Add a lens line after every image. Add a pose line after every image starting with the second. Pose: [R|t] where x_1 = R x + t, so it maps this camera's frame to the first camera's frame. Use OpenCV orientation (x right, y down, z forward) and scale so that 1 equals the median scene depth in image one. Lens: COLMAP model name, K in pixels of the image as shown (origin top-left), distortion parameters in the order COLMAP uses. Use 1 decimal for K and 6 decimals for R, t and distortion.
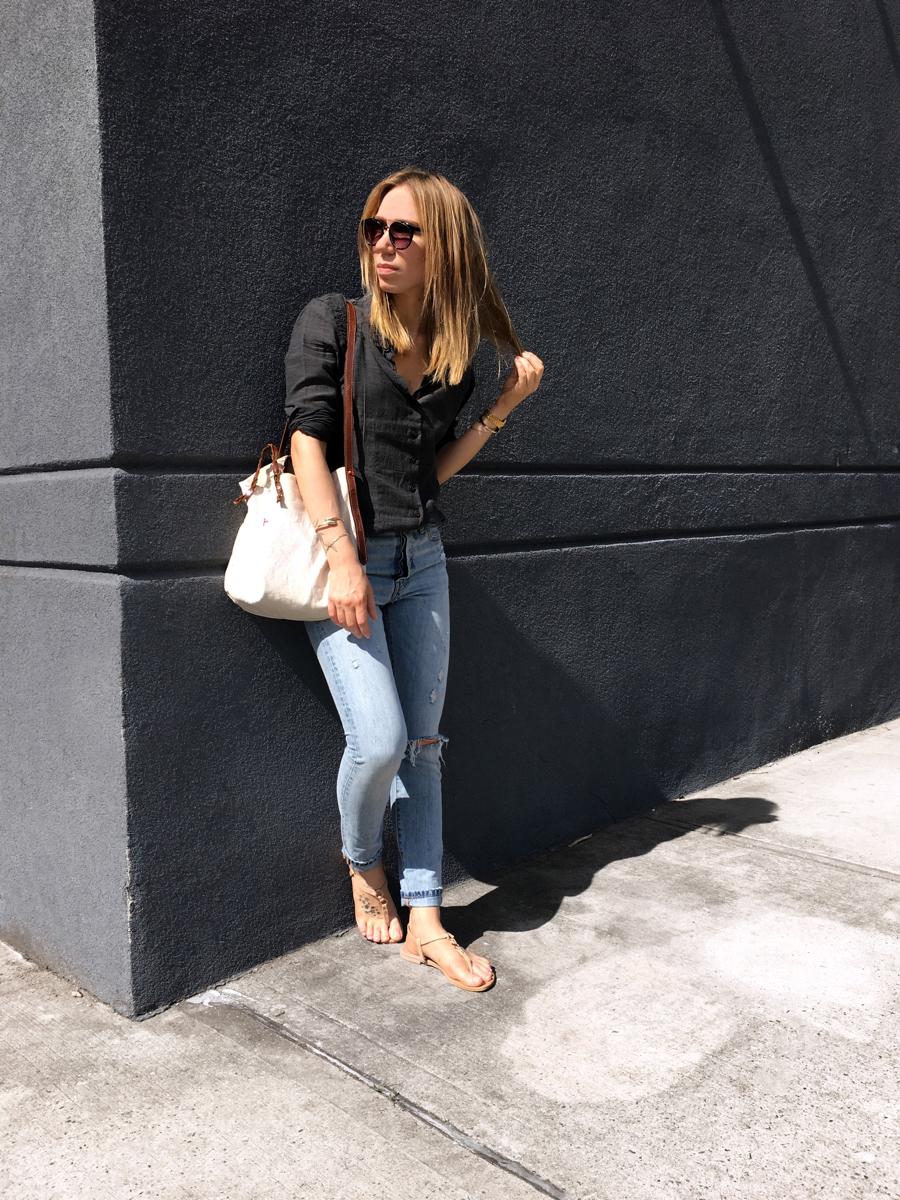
lens RADIAL K [[1026.0, 0, 452.1], [0, 1026.0, 593.1], [0, 0, 1]] dist [0.083390, -0.110093]
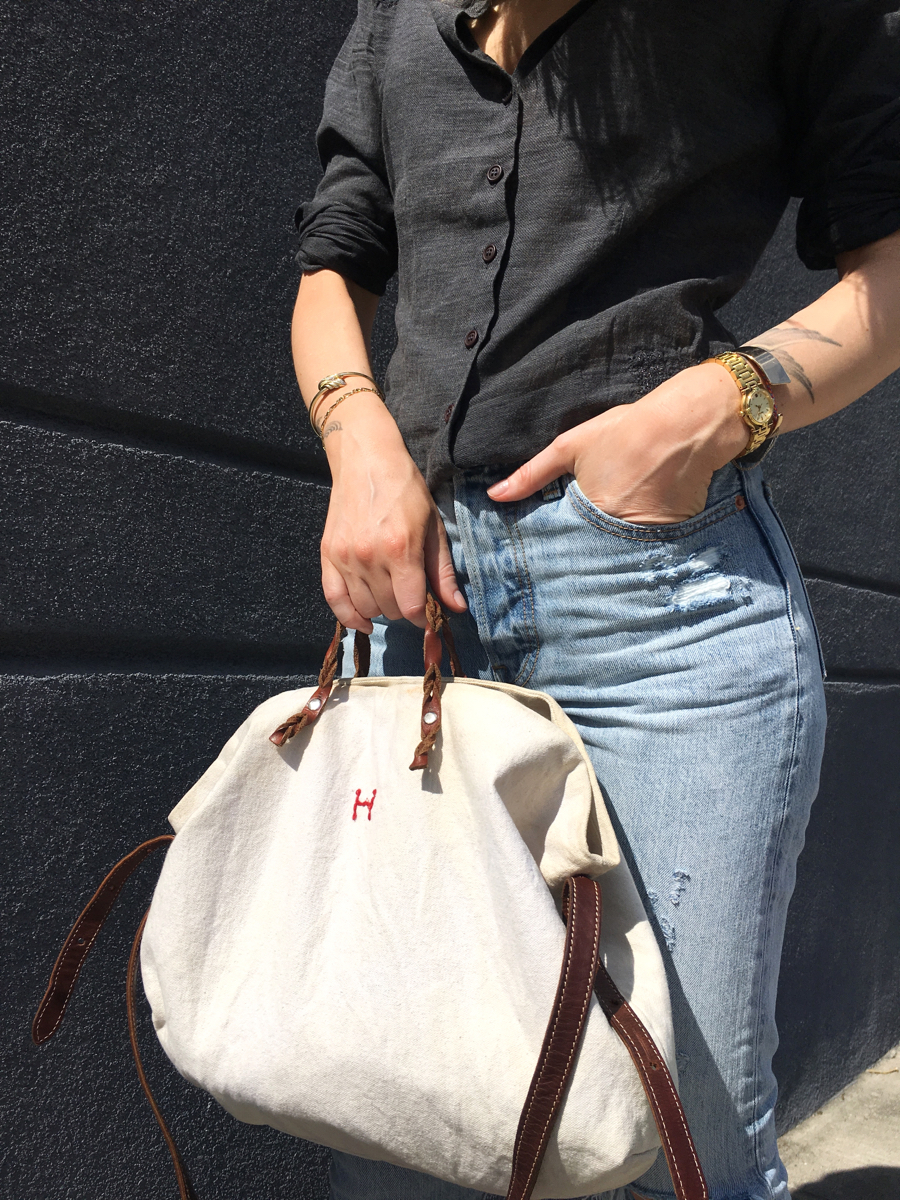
lens RADIAL K [[1026.0, 0, 454.9], [0, 1026.0, 597.9], [0, 0, 1]] dist [0.083390, -0.110093]
pose [[0.995241, 0.046656, 0.085552, -0.042702], [-0.032027, 0.985772, -0.165010, 0.009920], [-0.092033, 0.161485, 0.982574, 0.618772]]
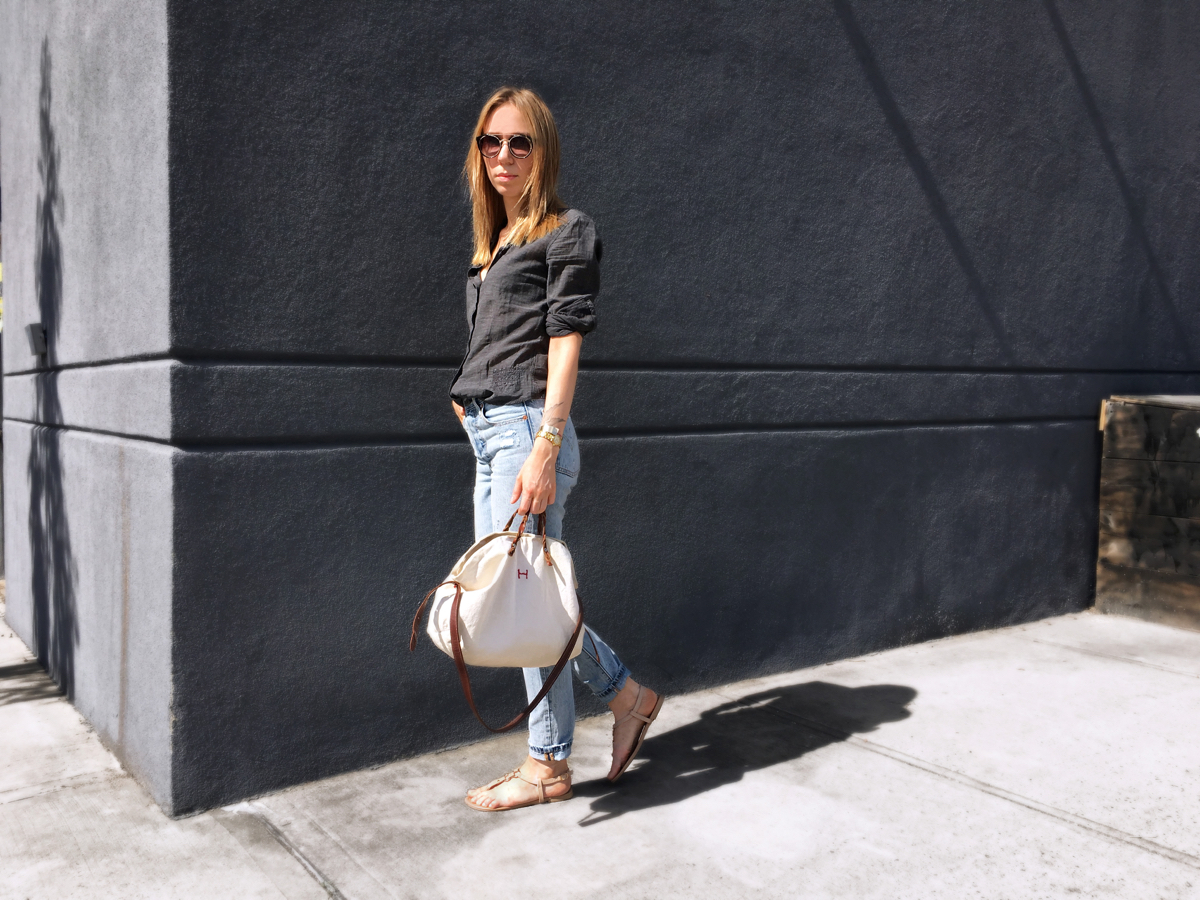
lens RADIAL K [[1026.0, 0, 600.0], [0, 1026.0, 441.6], [0, 0, 1]] dist [0.083390, -0.110093]
pose [[0.987025, 0.028489, -0.158020, 0.338292], [-0.034814, 0.998694, -0.037405, 0.003811], [0.156748, 0.042421, 0.986727, -0.117317]]
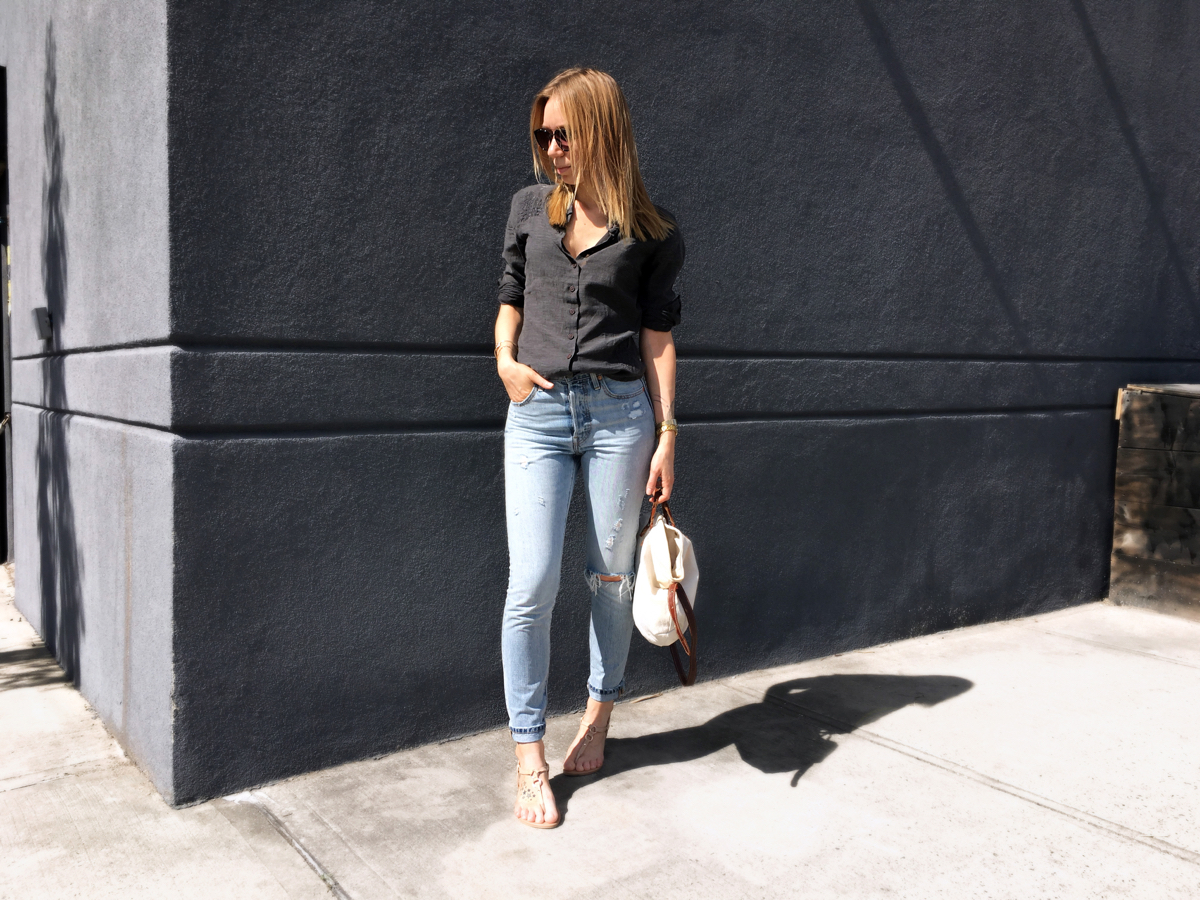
lens RADIAL K [[1026.0, 0, 599.9], [0, 1026.0, 443.5], [0, 0, 1]] dist [0.083390, -0.110093]
pose [[0.984951, 0.035861, -0.169070, 0.342642], [-0.039815, 0.999006, -0.020054, -0.002400], [0.168183, 0.026484, 0.985400, -0.098678]]
